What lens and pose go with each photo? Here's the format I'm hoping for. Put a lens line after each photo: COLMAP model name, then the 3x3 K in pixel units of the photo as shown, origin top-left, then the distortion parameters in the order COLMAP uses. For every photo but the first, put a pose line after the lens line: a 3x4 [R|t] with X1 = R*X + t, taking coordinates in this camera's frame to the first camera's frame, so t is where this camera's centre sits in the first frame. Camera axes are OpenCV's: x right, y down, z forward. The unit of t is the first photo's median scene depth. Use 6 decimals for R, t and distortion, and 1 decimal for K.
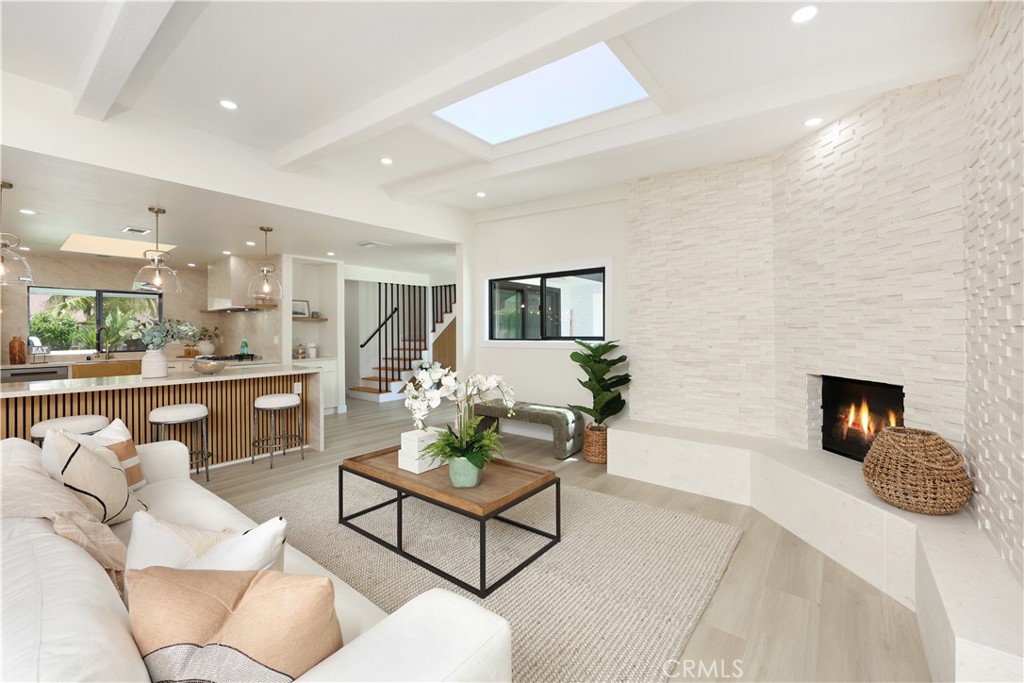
lens RADIAL K [[422.7, 0, 508.6], [0, 422.7, 336.2], [0, 0, 1]] dist [-0.001616, 0.000086]
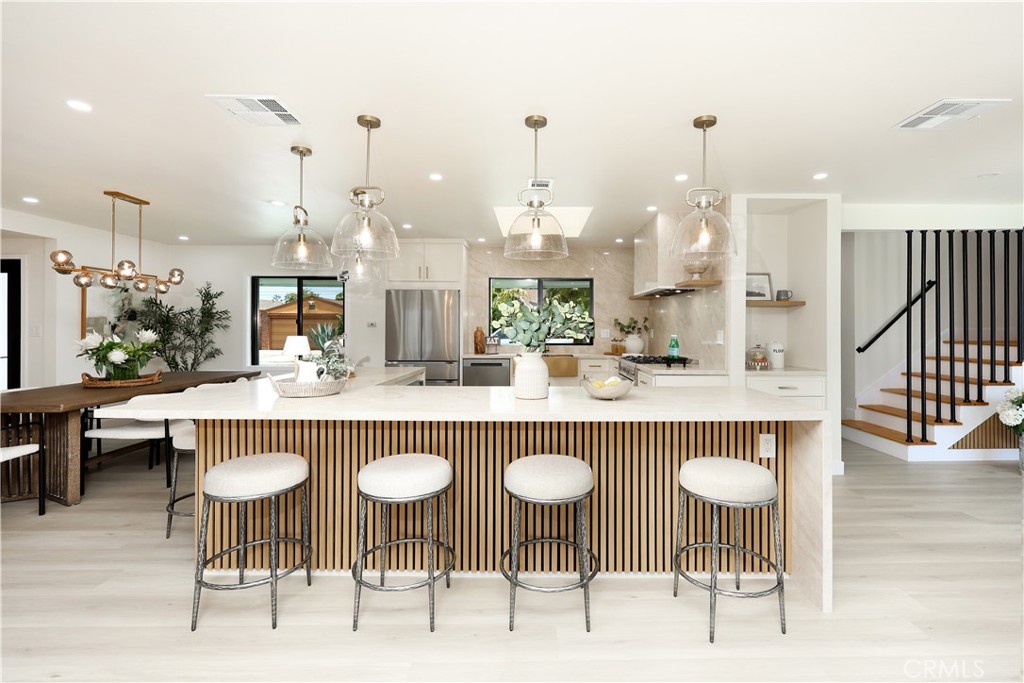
lens RADIAL K [[474.5, 0, 511.4], [0, 474.5, 321.8], [0, 0, 1]] dist [0.001702, 0.000291]
pose [[0.613157, 0.001801, -0.789959, -0.168436], [-0.014364, 0.999857, -0.008870, -0.002861], [0.789831, 0.016785, 0.613095, 0.297010]]
